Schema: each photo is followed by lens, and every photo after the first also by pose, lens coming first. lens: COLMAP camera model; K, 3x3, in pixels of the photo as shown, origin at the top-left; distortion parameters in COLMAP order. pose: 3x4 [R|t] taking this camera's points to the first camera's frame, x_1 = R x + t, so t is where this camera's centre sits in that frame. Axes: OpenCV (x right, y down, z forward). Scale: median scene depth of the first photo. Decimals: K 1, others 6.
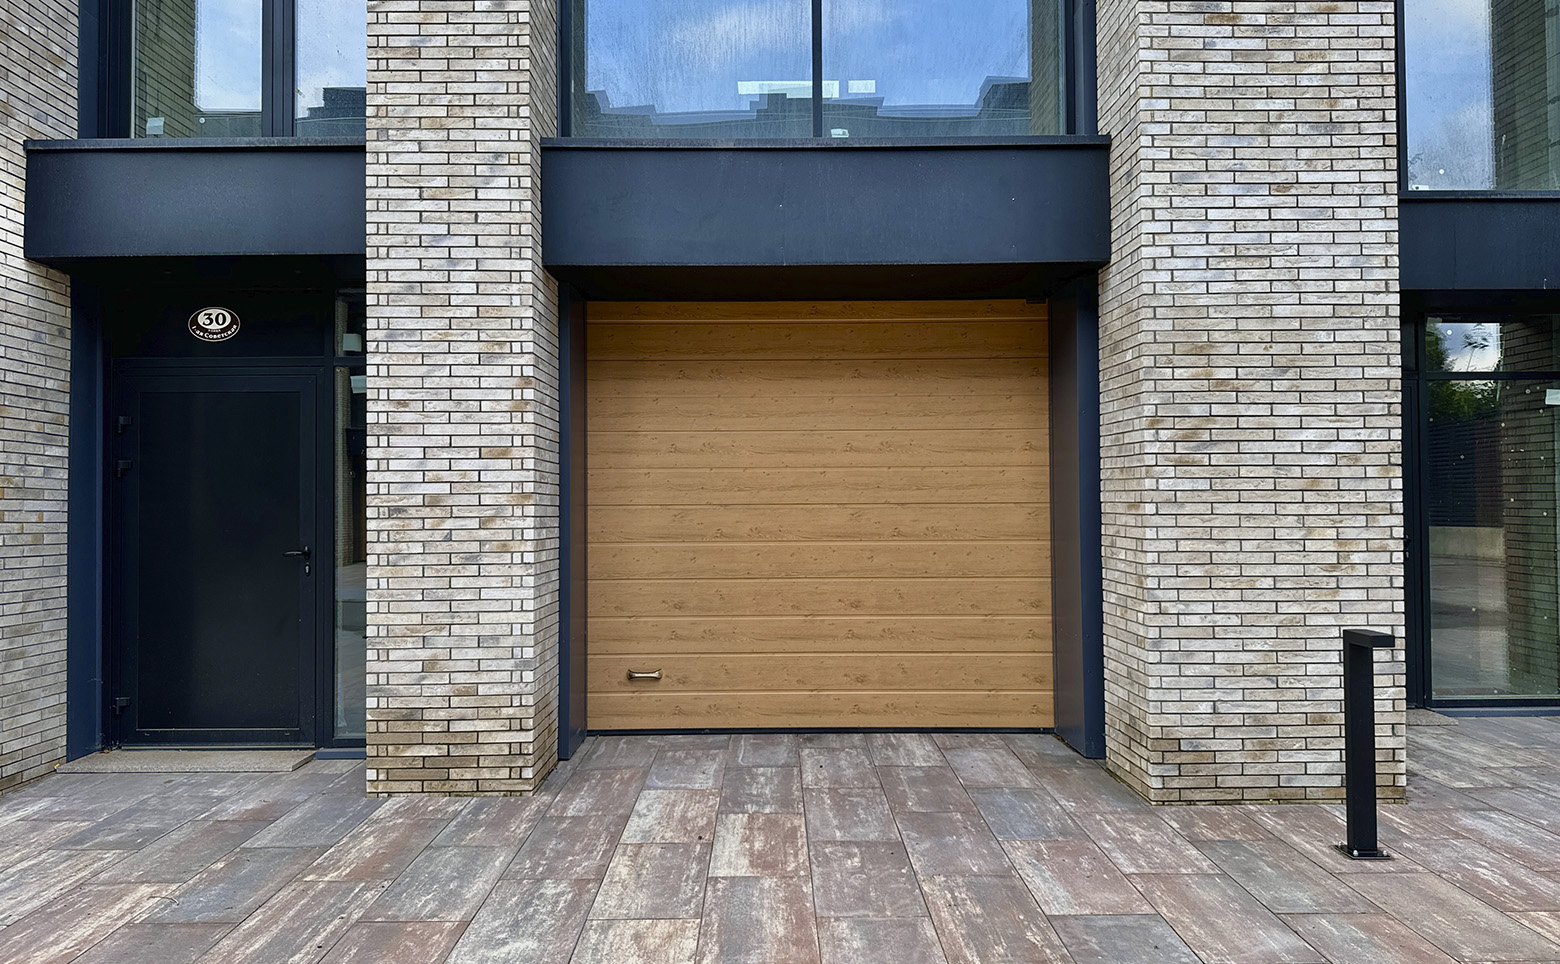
lens RADIAL K [[1118.5, 0, 776.3], [0, 1118.5, 486.4], [0, 0, 1]] dist [0.157730, -0.193285]
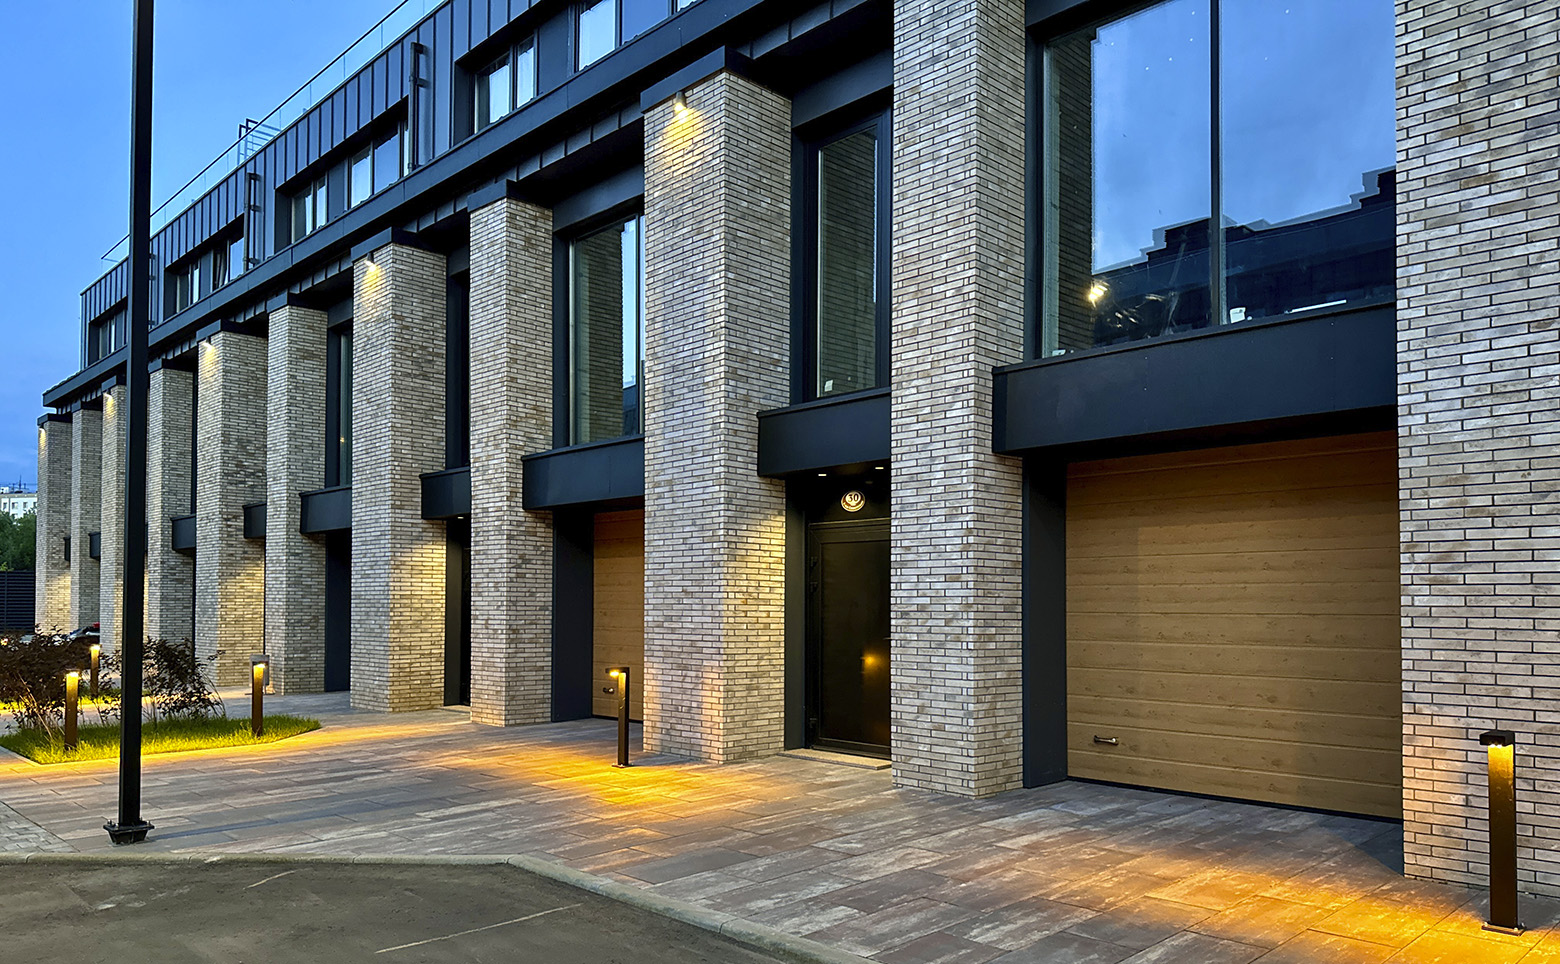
lens RADIAL K [[1052.4, 0, 778.4], [0, 1052.4, 597.4], [0, 0, 1]] dist [0.173156, -0.003182]
pose [[0.725533, 0.002712, -0.688182, 0.586851], [0.002529, 0.999975, 0.006607, -0.013057], [0.688182, -0.006534, 0.725508, -0.233787]]
